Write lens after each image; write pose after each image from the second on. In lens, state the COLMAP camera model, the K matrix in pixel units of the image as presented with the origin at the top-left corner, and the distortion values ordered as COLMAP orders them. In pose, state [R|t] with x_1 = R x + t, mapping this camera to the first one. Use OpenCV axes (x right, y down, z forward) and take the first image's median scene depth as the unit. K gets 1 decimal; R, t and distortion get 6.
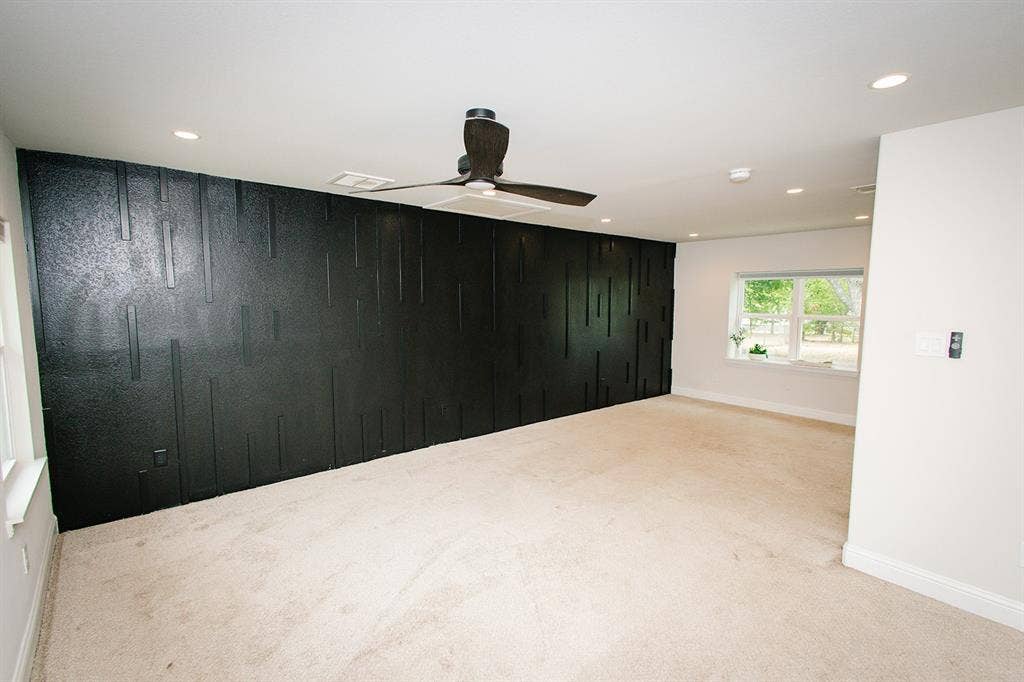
lens RADIAL K [[463.5, 0, 511.5], [0, 463.5, 344.3], [0, 0, 1]] dist [0.004296, -0.003758]
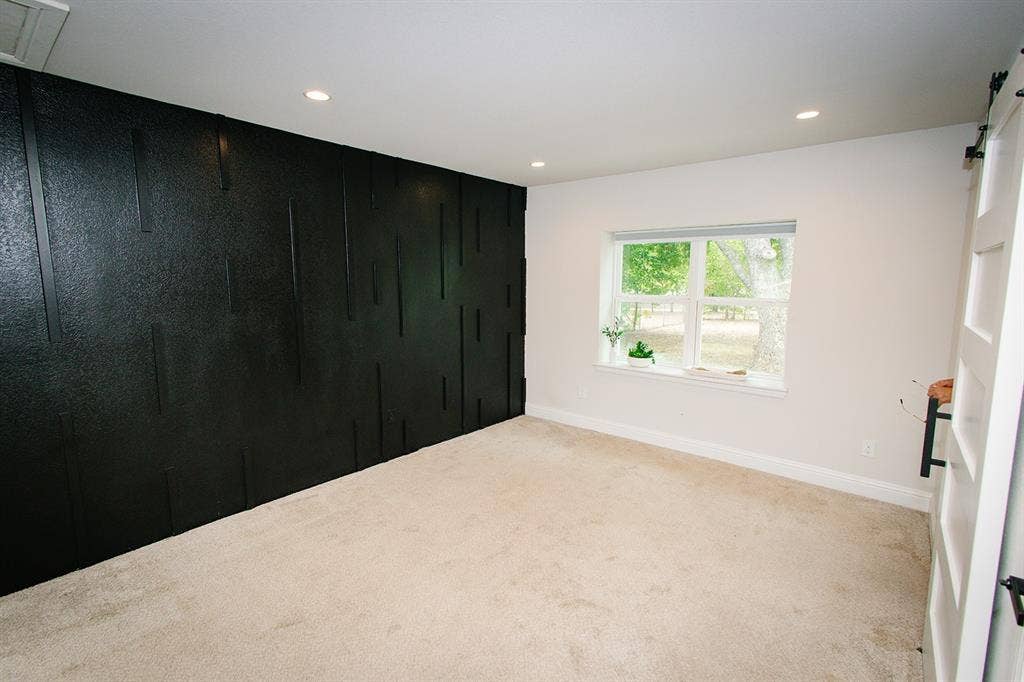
lens RADIAL K [[463.5, 0, 512.2], [0, 463.5, 336.9], [0, 0, 1]] dist [0.004296, -0.003758]
pose [[0.984185, -0.020331, 0.175975, 0.211443], [0.015002, 0.999389, 0.031560, -0.027777], [-0.176509, -0.028421, 0.983889, 0.346087]]
